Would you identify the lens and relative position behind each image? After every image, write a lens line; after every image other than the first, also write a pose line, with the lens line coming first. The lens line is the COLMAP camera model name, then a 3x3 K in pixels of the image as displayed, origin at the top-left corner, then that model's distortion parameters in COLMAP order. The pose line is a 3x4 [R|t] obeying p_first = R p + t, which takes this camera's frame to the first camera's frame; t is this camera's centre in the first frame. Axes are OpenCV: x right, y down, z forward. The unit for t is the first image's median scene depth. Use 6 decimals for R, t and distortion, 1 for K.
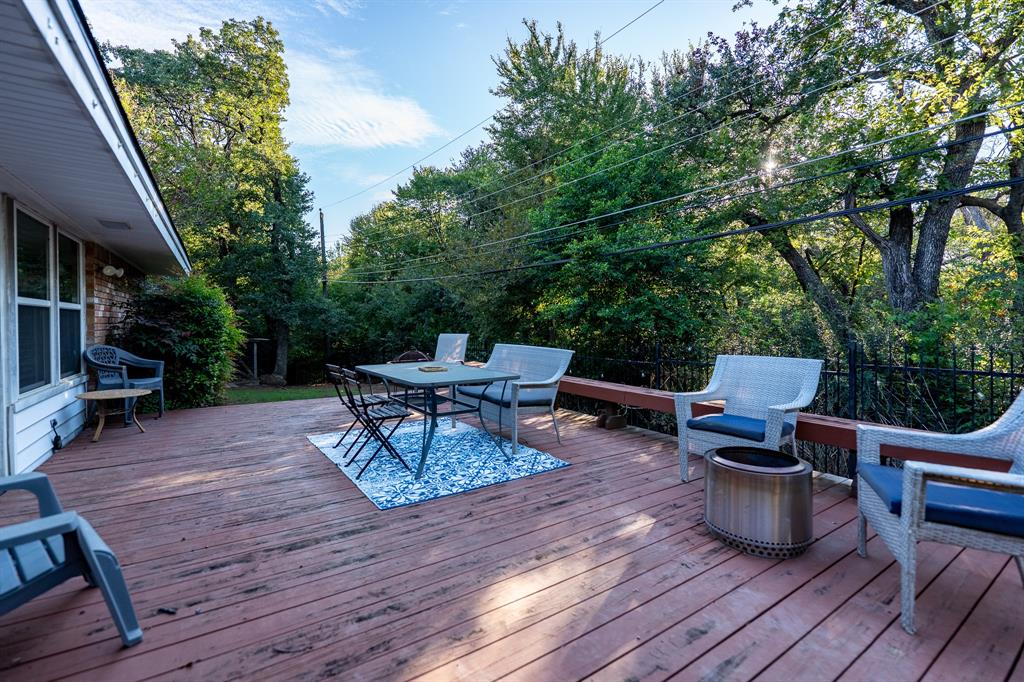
lens RADIAL K [[407.4, 0, 513.3], [0, 407.4, 325.7], [0, 0, 1]] dist [-0.000087, 0.000001]
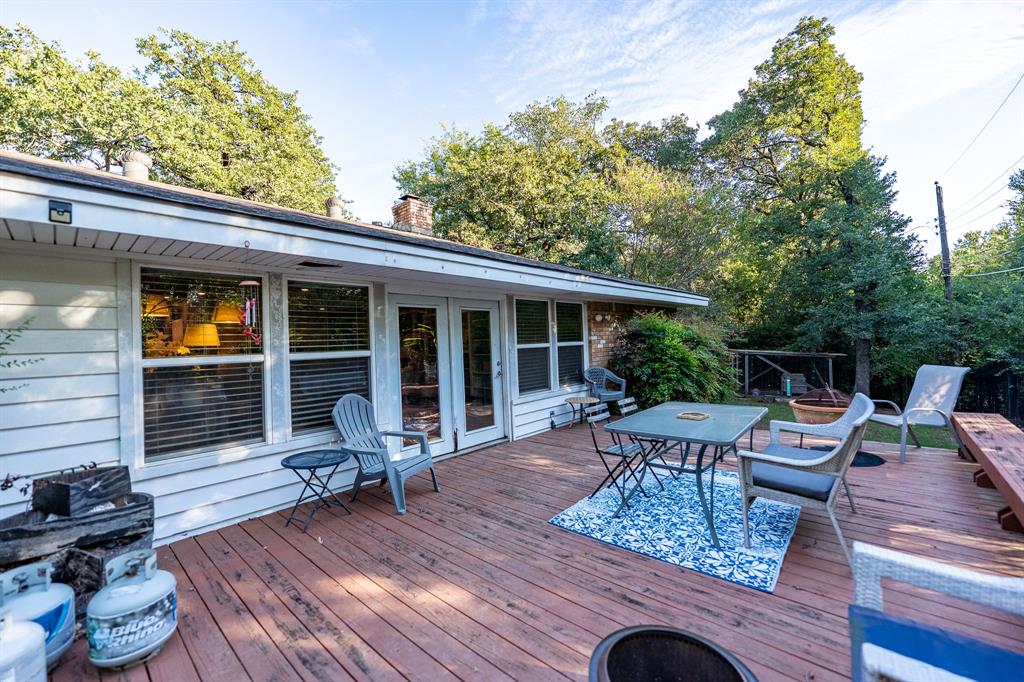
lens RADIAL K [[413.1, 0, 513.8], [0, 413.1, 338.0], [0, 0, 1]] dist [-0.000407, -0.000003]
pose [[0.294226, -0.023048, -0.955458, 0.658963], [0.025234, 0.999548, -0.016341, -0.072675], [0.955403, -0.019302, 0.294675, 0.403754]]
